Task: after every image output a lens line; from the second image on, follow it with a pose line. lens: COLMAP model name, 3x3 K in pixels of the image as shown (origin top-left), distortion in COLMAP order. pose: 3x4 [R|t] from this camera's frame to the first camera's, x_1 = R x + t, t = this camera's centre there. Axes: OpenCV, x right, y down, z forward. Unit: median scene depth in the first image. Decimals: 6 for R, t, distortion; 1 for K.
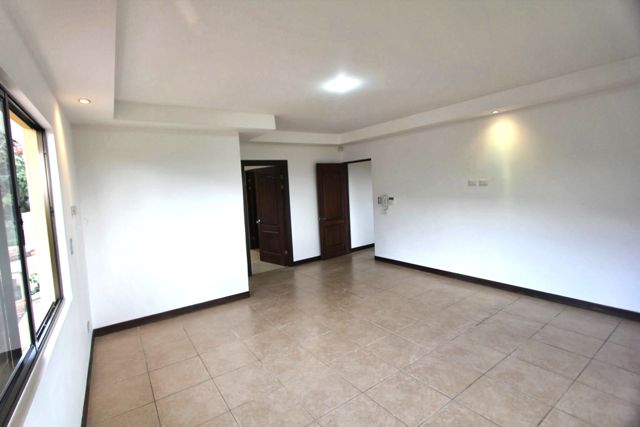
lens RADIAL K [[294.4, 0, 294.5], [0, 294.4, 203.1], [0, 0, 1]] dist [-0.004542, -0.000367]
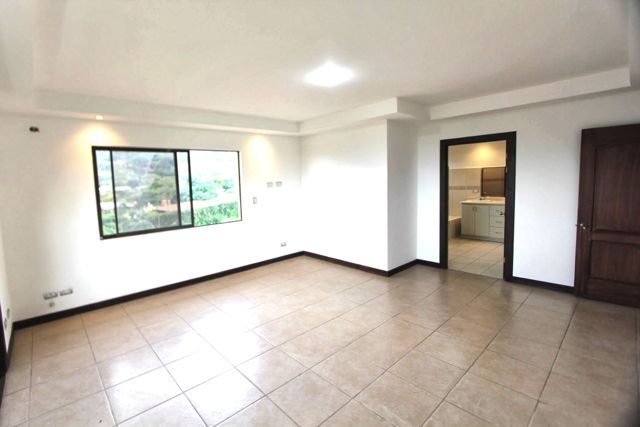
lens RADIAL K [[294.4, 0, 294.5], [0, 294.4, 203.1], [0, 0, 1]] dist [-0.004542, -0.000367]
pose [[0.148751, 0.137146, -0.979318, 0.846522], [-0.022853, 0.990548, 0.135248, -0.085254], [0.988611, 0.002262, 0.150479, 0.536956]]
